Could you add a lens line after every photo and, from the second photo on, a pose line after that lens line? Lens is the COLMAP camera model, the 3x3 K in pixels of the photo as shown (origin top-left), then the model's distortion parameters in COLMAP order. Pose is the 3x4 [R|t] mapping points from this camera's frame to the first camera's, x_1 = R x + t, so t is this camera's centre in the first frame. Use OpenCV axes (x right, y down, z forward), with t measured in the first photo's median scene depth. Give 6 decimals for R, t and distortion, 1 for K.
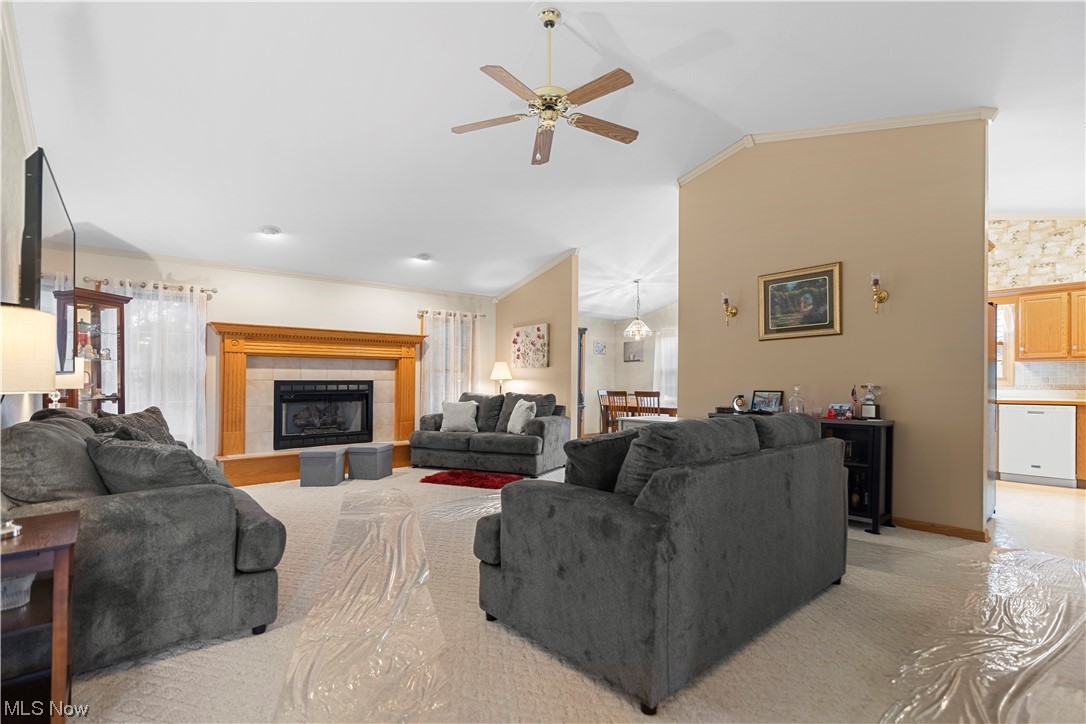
lens RADIAL K [[515.0, 0, 538.3], [0, 515.0, 384.0], [0, 0, 1]] dist [-0.009188, 0.002645]
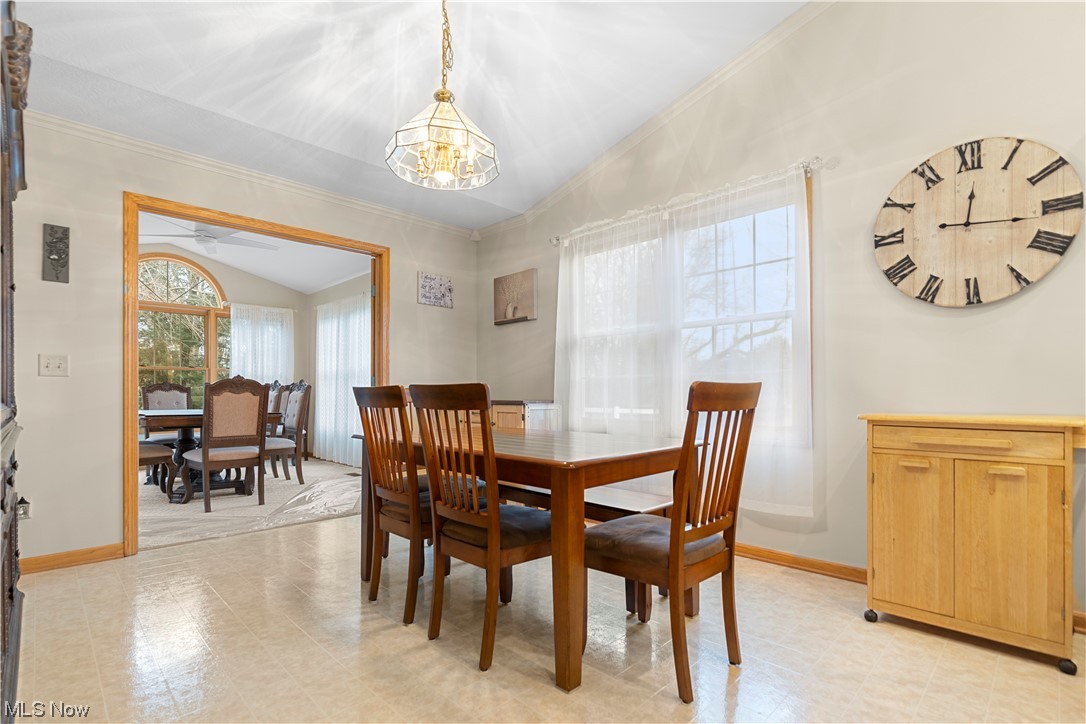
lens RADIAL K [[515.0, 0, 550.3], [0, 515.0, 394.5], [0, 0, 1]] dist [-0.009188, 0.002645]
pose [[0.995799, 0.001102, 0.091563, 0.295514], [-0.000970, 0.999998, -0.001488, 0.024224], [-0.091565, 0.001393, 0.995798, 0.981159]]
